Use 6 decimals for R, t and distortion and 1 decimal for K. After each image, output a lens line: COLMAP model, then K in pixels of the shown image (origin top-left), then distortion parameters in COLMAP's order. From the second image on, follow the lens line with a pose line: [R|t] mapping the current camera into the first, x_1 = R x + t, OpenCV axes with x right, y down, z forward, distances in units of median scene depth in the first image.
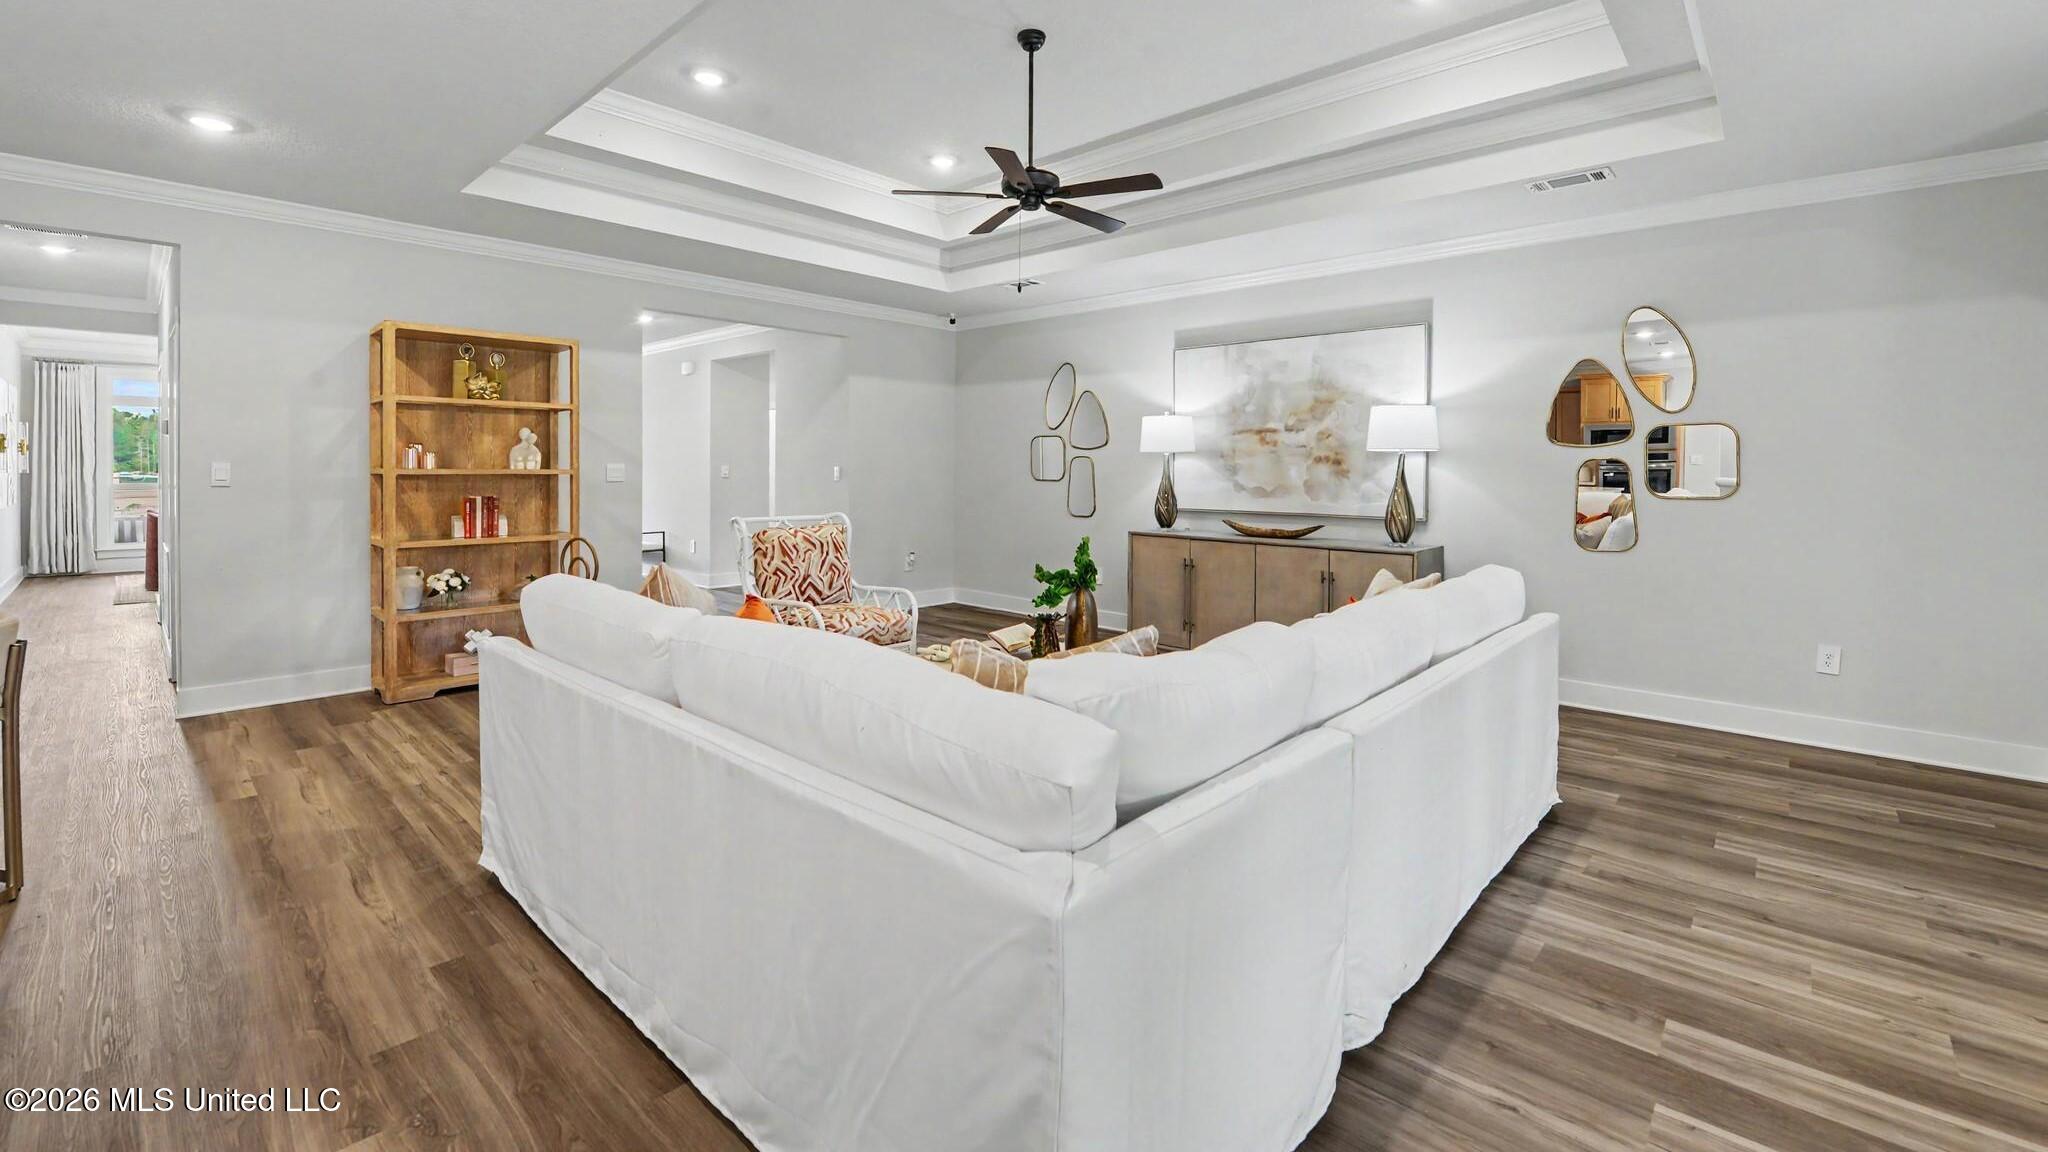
lens RADIAL K [[852.1, 0, 1013.9], [0, 852.1, 476.1], [0, 0, 1]] dist [-0.011019, -0.000378]
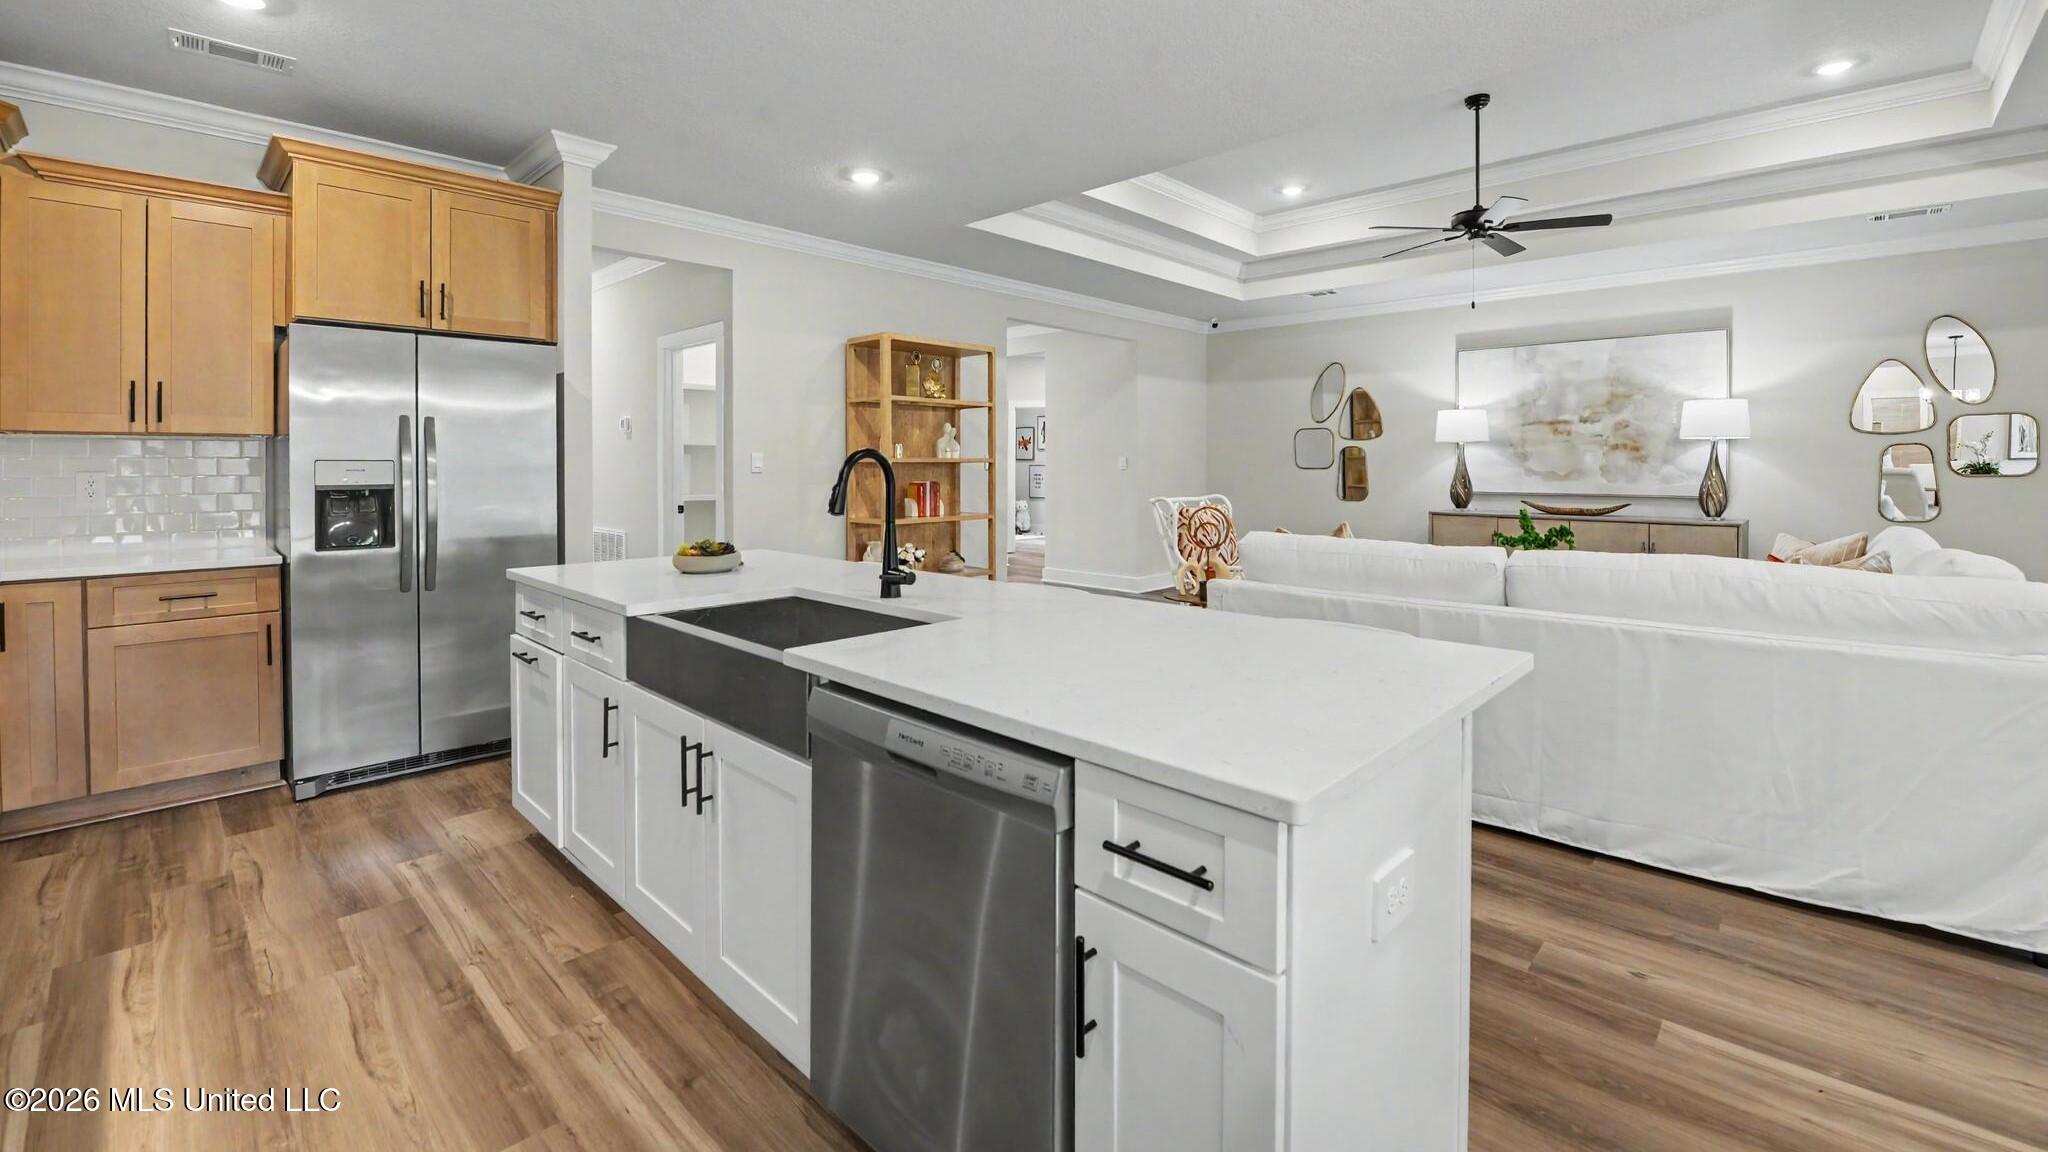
lens RADIAL K [[857.3, 0, 1025.4], [0, 857.3, 473.7], [0, 0, 1]] dist [-0.009899, -0.000376]
pose [[0.999898, -0.005285, -0.013244, -0.421167], [0.005309, 0.999984, 0.001778, 0.010450], [0.013235, -0.001848, 0.999911, -0.160610]]
